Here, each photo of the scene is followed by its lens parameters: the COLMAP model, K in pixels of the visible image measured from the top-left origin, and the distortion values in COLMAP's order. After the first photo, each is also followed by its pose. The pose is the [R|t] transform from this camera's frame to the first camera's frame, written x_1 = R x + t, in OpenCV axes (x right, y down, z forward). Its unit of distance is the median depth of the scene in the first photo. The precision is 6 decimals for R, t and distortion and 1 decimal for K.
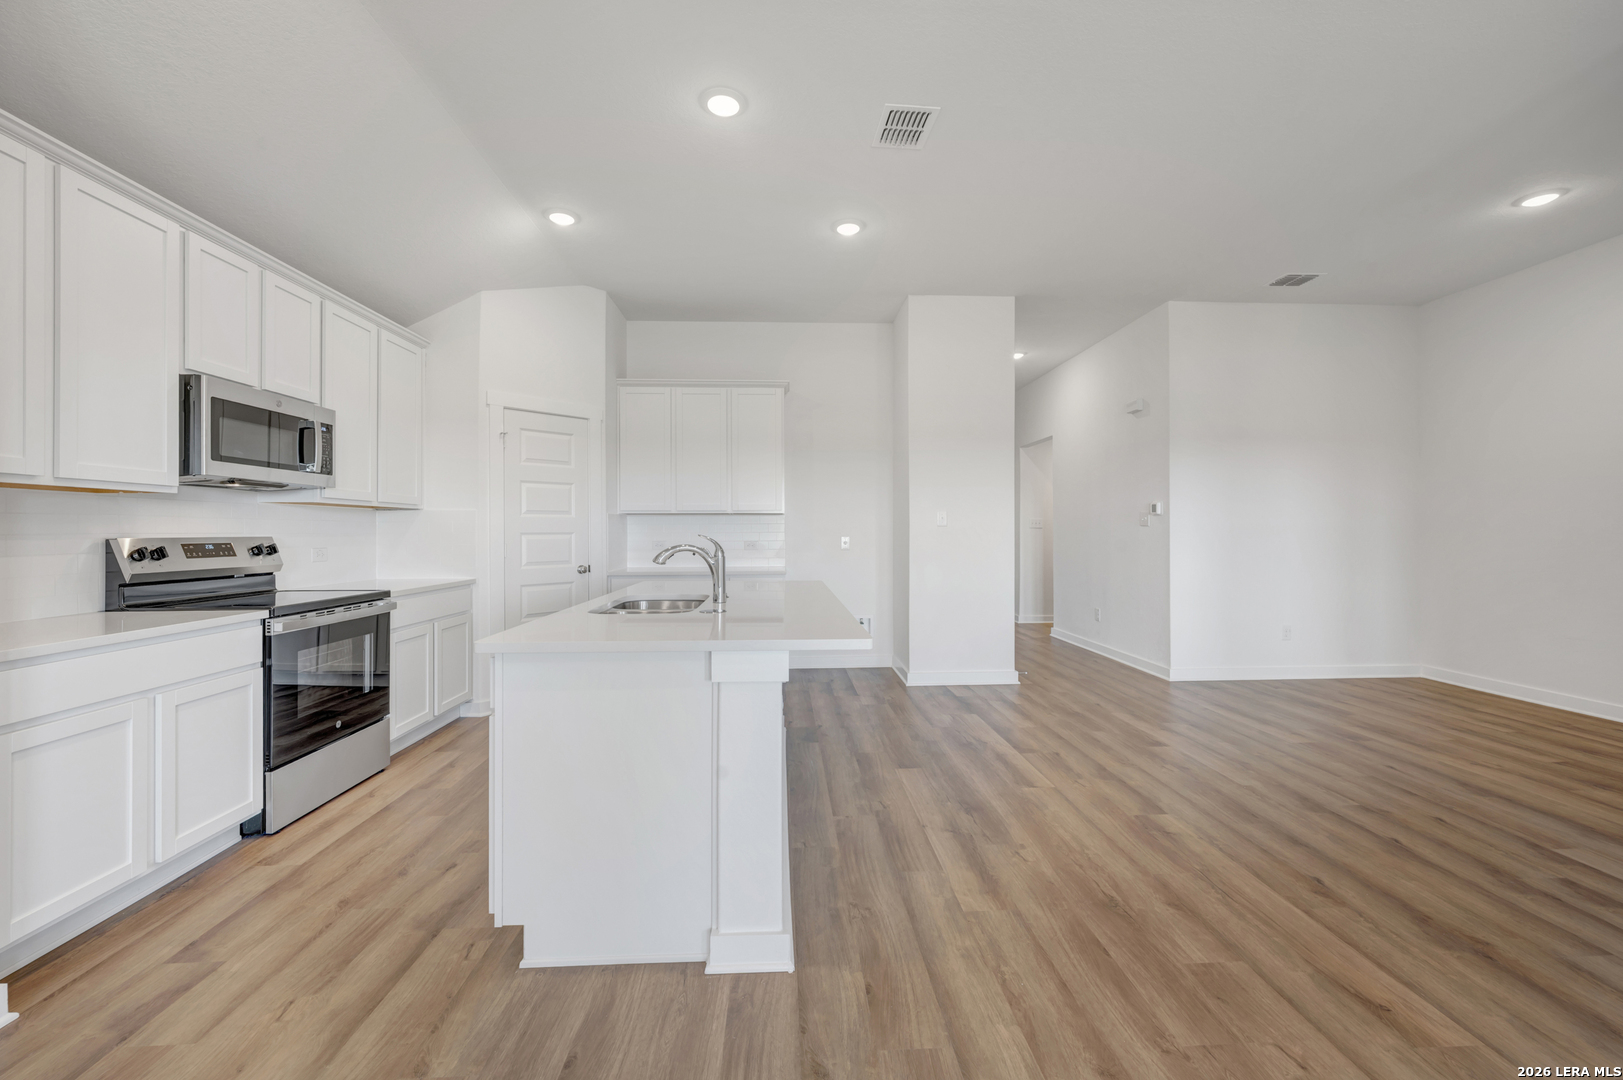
lens RADIAL K [[642.3, 0, 814.1], [0, 642.3, 530.6], [0, 0, 1]] dist [-0.003585, 0.001607]
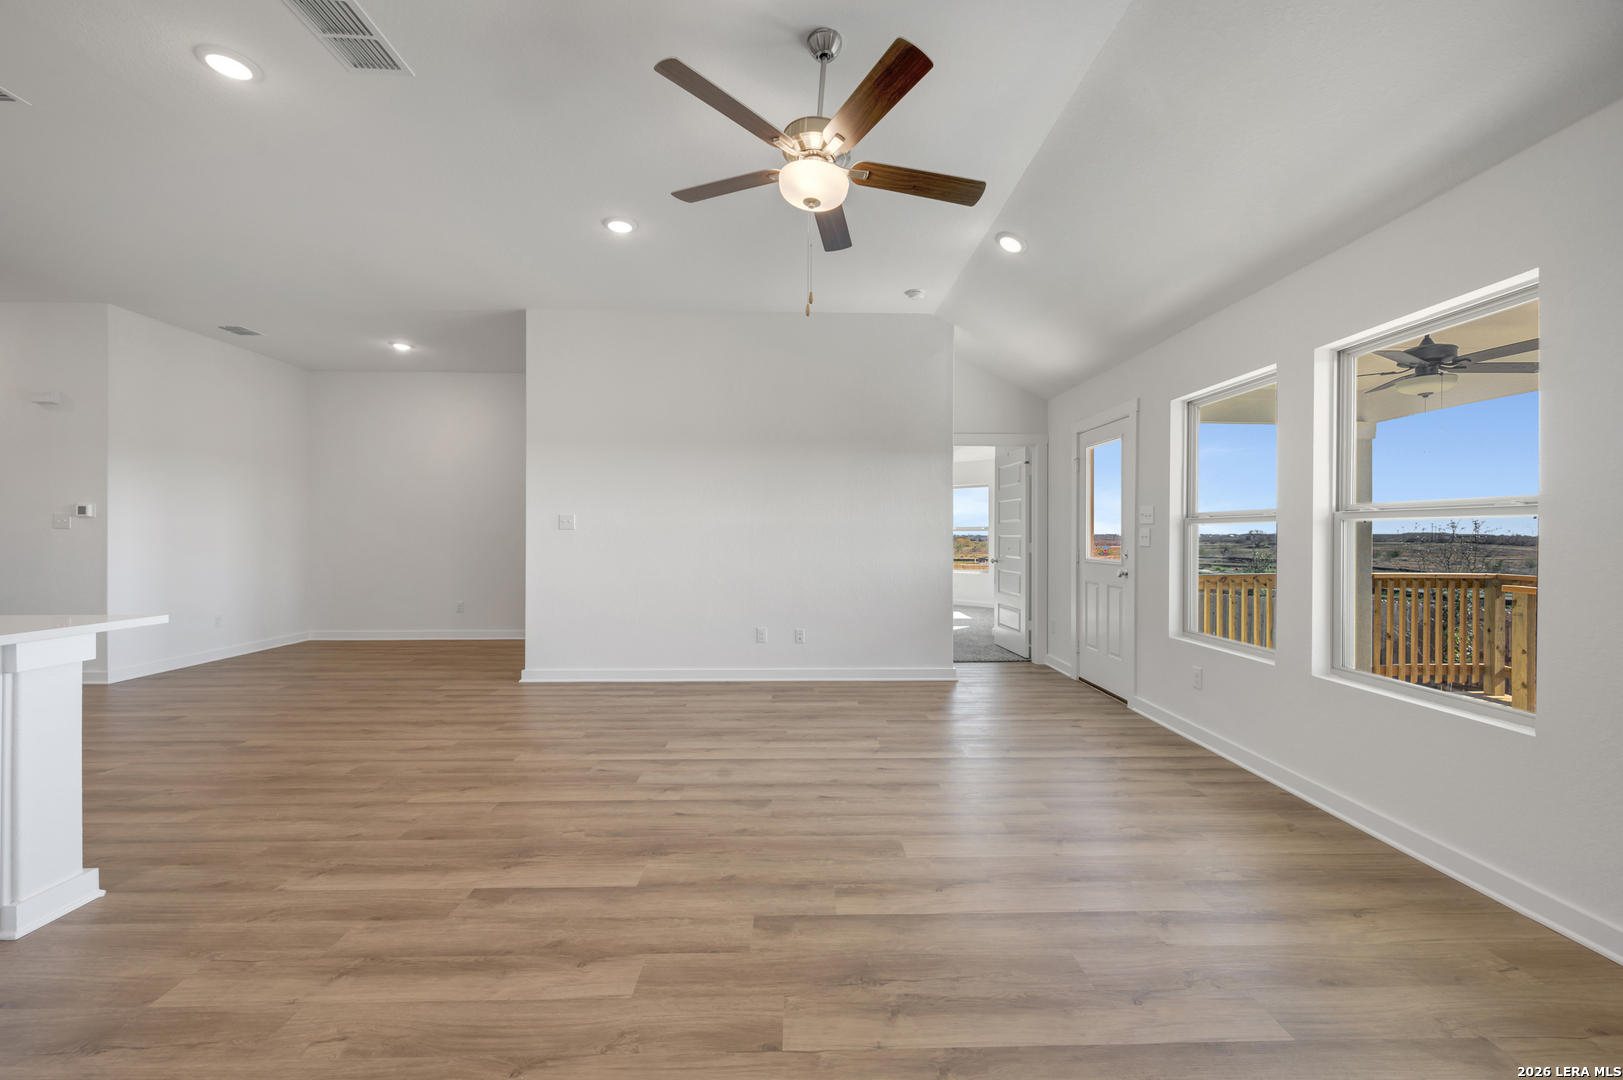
lens RADIAL K [[642.3, 0, 813.0], [0, 642.3, 527.2], [0, 0, 1]] dist [-0.003585, 0.001607]
pose [[0.032092, 0.015081, 0.999371, -0.719192], [-0.002524, 0.999884, -0.015008, 0.003036], [-0.999482, -0.002041, 0.032127, -0.227409]]
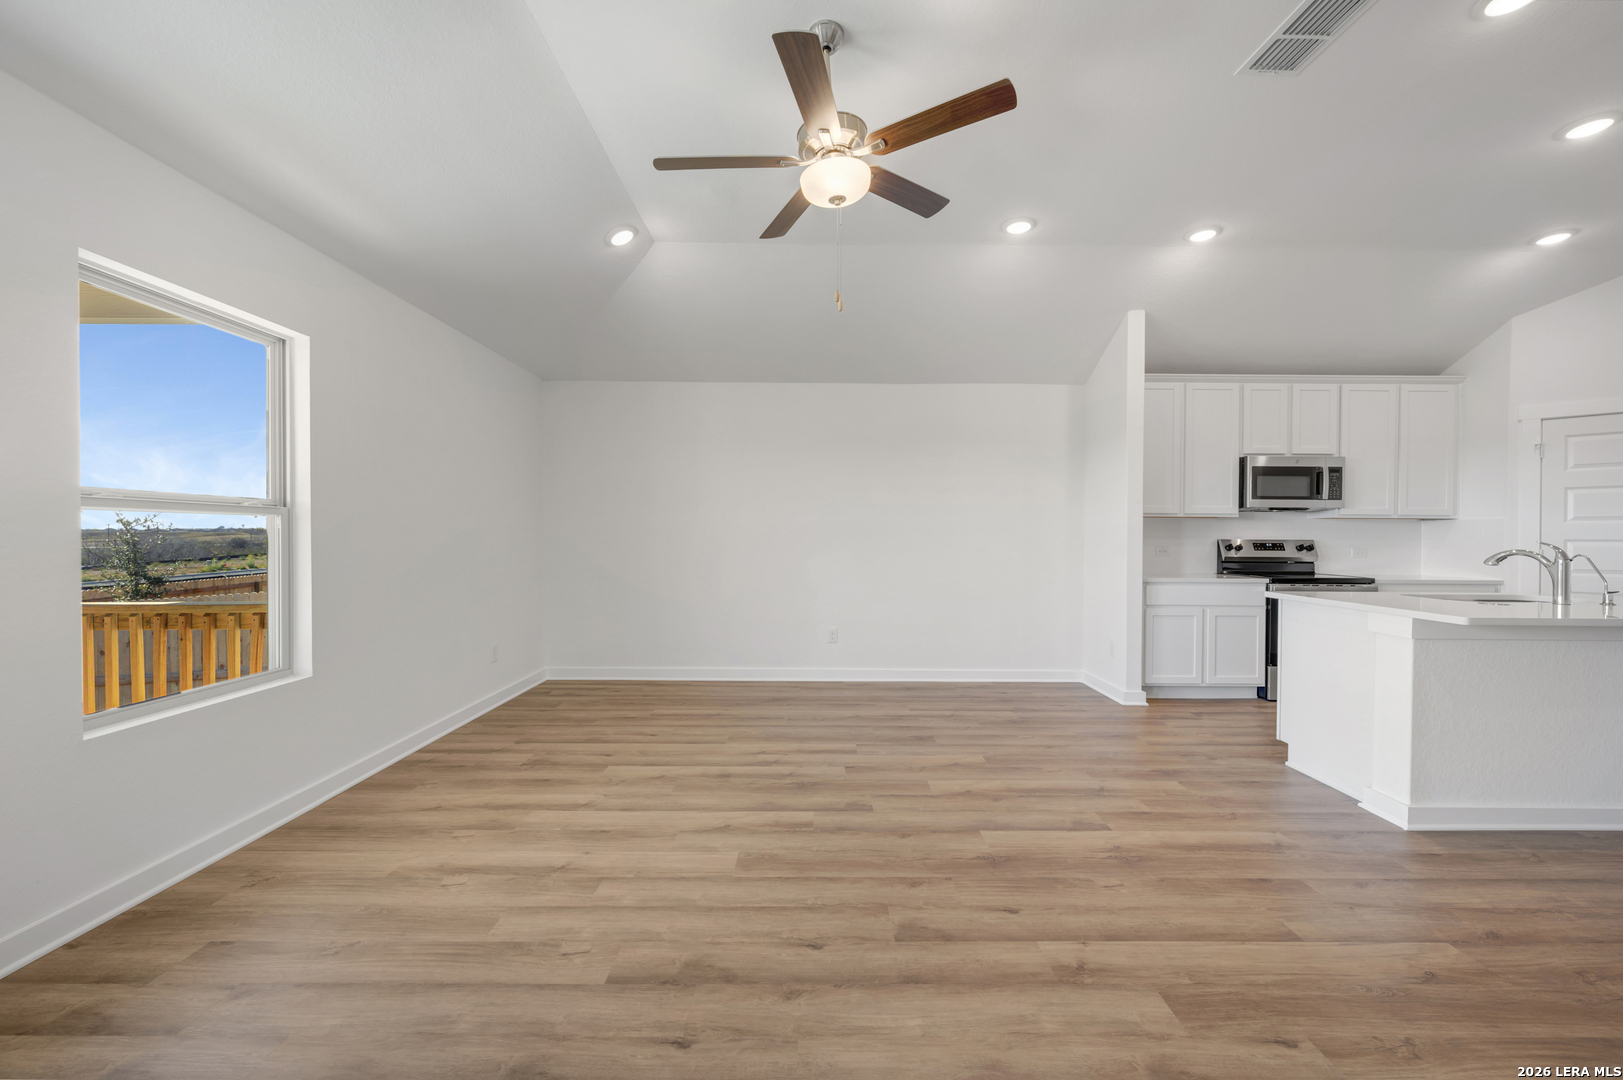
lens RADIAL K [[642.3, 0, 817.3], [0, 642.3, 537.1], [0, 0, 1]] dist [-0.003585, 0.001607]
pose [[-0.045991, 0.006338, -0.998922, 0.900604], [-0.005180, 0.999965, 0.006583, -0.001362], [0.998928, 0.005477, -0.045956, -0.185100]]
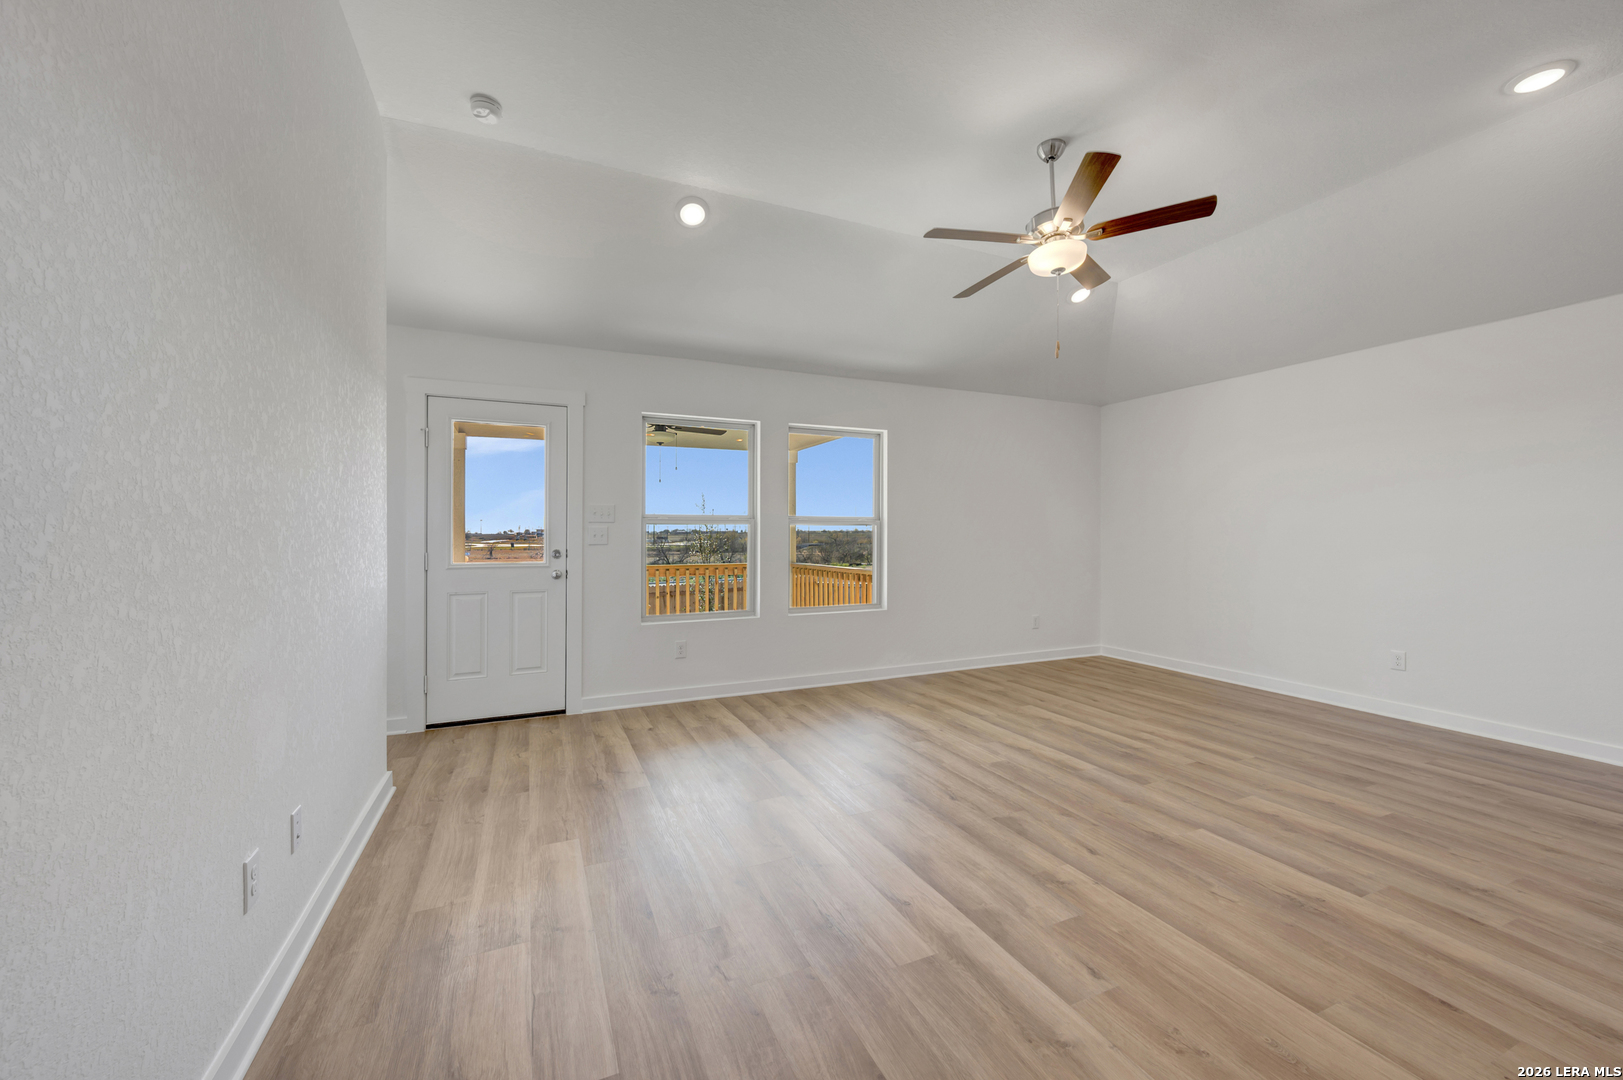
lens RADIAL K [[642.3, 0, 816.7], [0, 642.3, 540.9], [0, 0, 1]] dist [-0.003585, 0.001607]
pose [[-0.931124, 0.007856, -0.364618, 0.823673], [0.004123, 0.999931, 0.011013, -0.000380], [0.364680, 0.008751, -0.931092, 0.619140]]
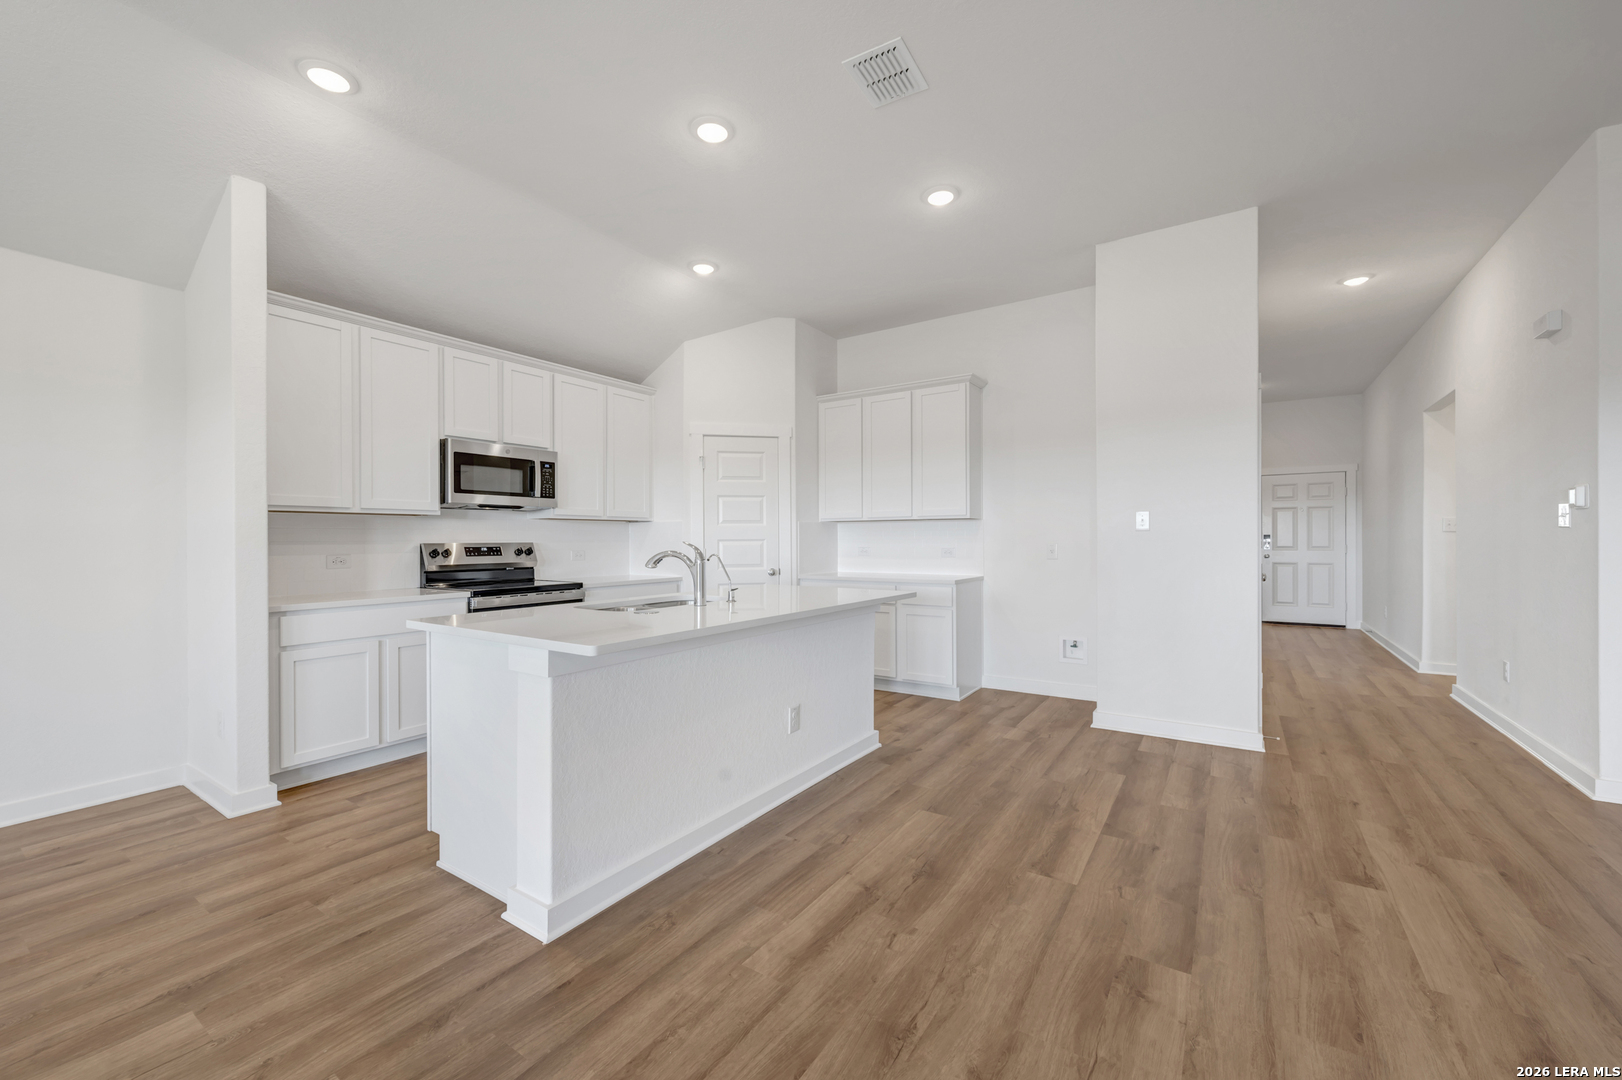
lens RADIAL K [[643.4, 0, 814.3], [0, 643.4, 534.9], [0, 0, 1]] dist [0.001929, -0.000598]
pose [[0.804915, -0.003971, -0.593377, 0.582581], [0.003581, 0.999992, -0.001834, -0.002576], [0.593380, -0.000648, 0.804922, 0.229513]]
